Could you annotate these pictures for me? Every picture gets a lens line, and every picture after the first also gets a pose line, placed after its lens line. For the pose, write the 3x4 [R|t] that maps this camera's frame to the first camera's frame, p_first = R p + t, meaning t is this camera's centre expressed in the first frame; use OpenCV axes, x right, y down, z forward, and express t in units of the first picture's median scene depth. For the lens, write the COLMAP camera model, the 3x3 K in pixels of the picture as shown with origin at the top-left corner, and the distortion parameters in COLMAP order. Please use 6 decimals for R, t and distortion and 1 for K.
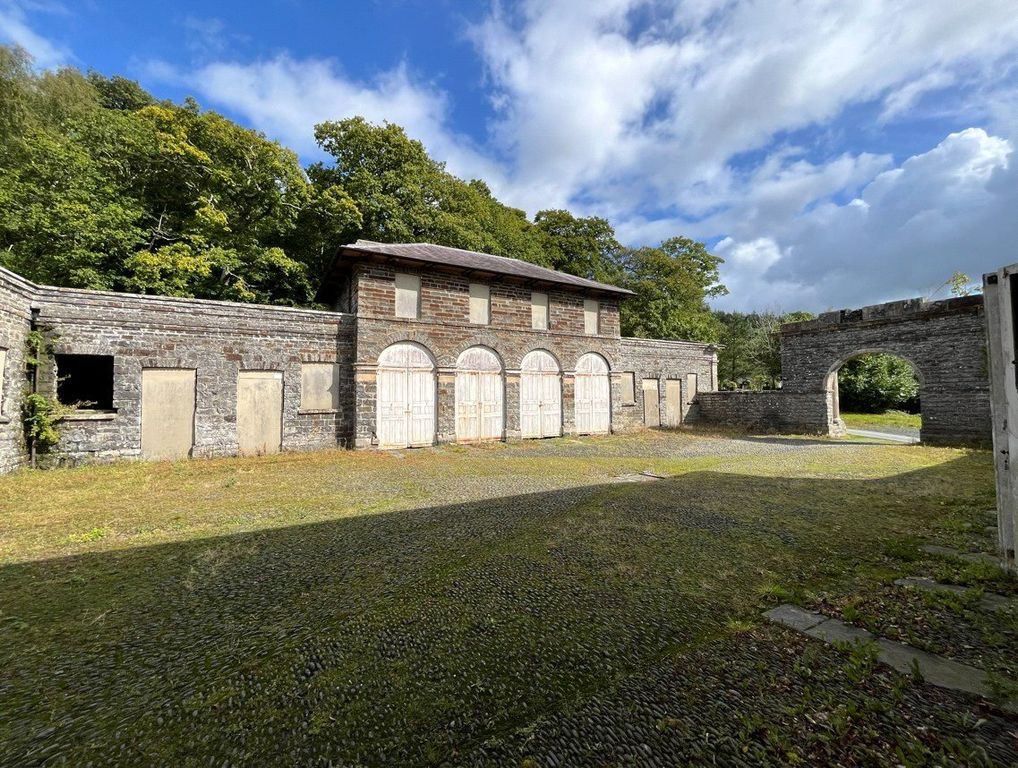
lens RADIAL K [[419.7, 0, 509.7], [0, 419.7, 385.9], [0, 0, 1]] dist [-0.002372, -0.000643]
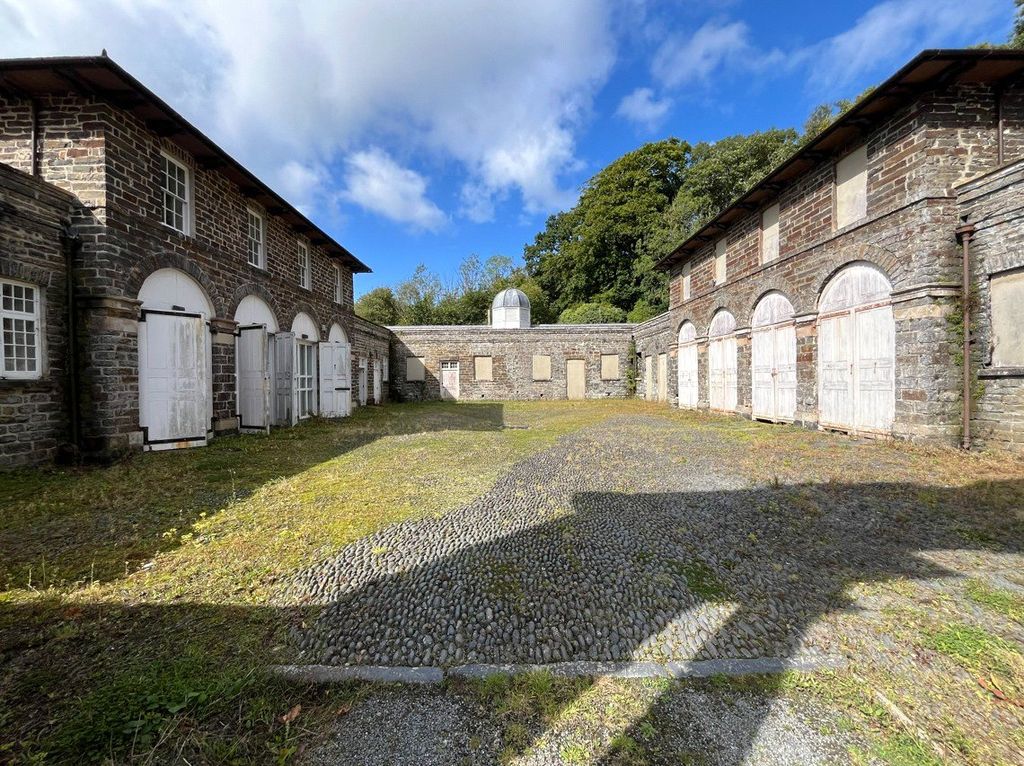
lens RADIAL K [[420.0, 0, 510.7], [0, 420.0, 378.2], [0, 0, 1]] dist [-0.002962, 0.000116]
pose [[-0.503373, 0.011545, -0.863992, 0.836118], [0.044318, 0.998940, -0.012472, 0.040457], [0.862932, -0.044568, -0.503350, 0.936907]]
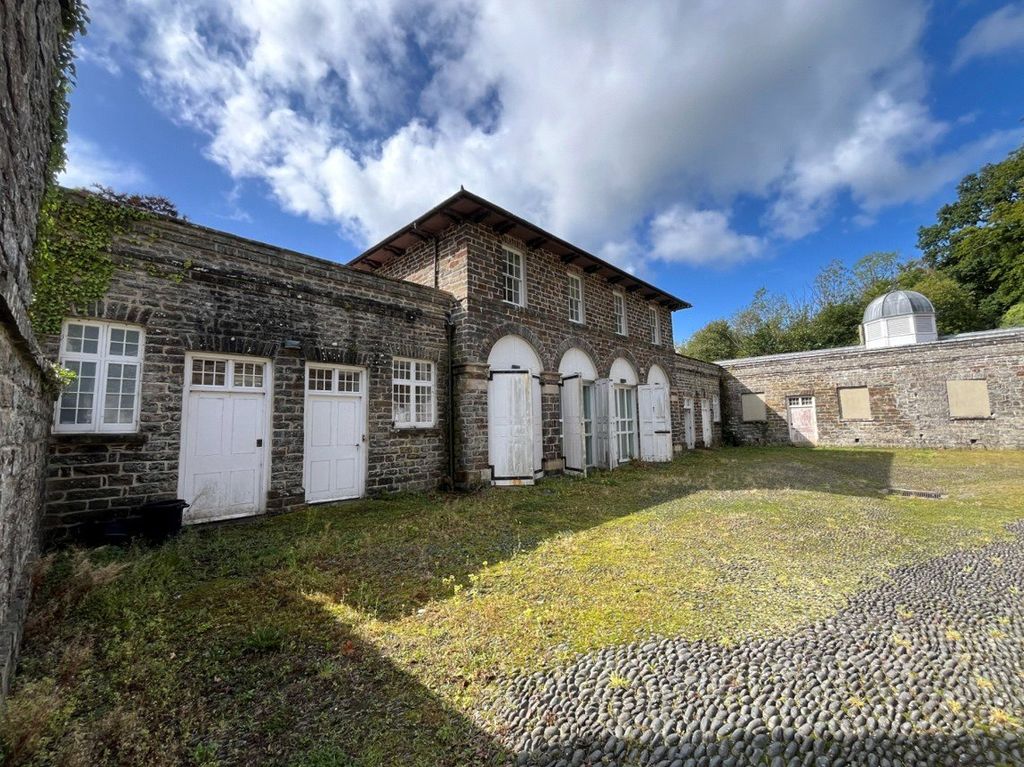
lens RADIAL K [[420.0, 0, 510.7], [0, 420.0, 378.7], [0, 0, 1]] dist [-0.002962, 0.000116]
pose [[-0.960875, 0.000207, -0.276982, 0.780295], [0.039780, 0.989736, -0.137260, 0.034100], [0.274111, -0.142908, -0.951021, 0.922021]]
